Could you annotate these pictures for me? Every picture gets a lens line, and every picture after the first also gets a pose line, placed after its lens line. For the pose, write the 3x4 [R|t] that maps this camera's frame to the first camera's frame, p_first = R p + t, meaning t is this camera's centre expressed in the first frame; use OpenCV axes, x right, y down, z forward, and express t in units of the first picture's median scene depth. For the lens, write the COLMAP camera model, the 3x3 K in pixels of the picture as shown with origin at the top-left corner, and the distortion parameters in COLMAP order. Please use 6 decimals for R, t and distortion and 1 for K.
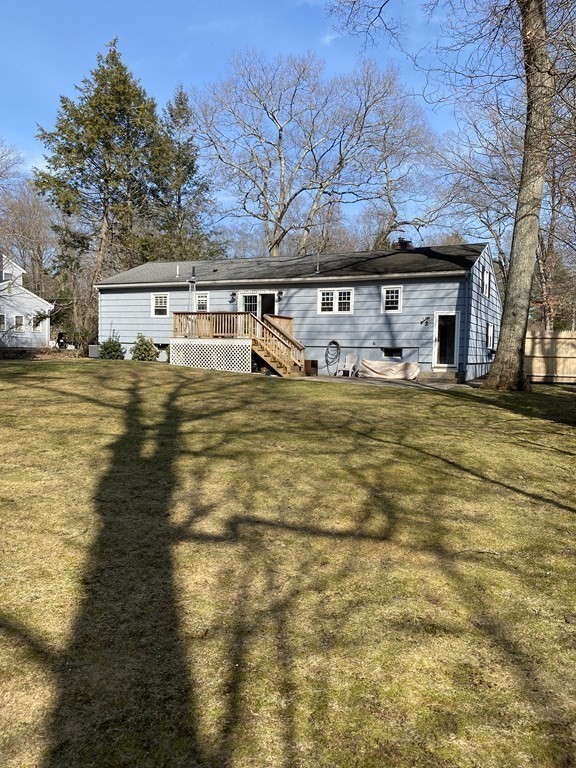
lens RADIAL K [[575.9, 0, 288.0], [0, 575.9, 384.0], [0, 0, 1]] dist [0.140849, -0.152535]
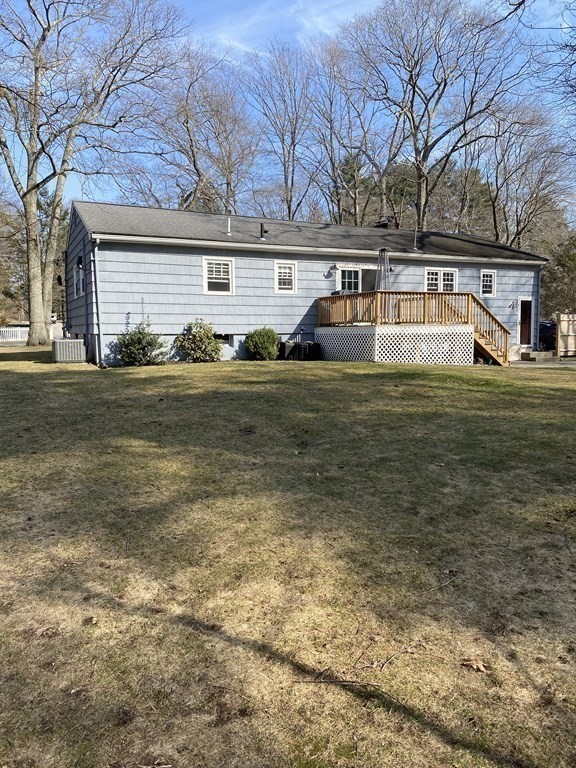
lens RADIAL K [[575.9, 0, 288.0], [0, 575.9, 384.0], [0, 0, 1]] dist [0.140849, -0.152535]
pose [[0.605774, -0.099598, 0.789378, -0.825985], [0.064501, 0.995016, 0.076045, -0.068438], [-0.793018, 0.004850, 0.609179, 0.629288]]
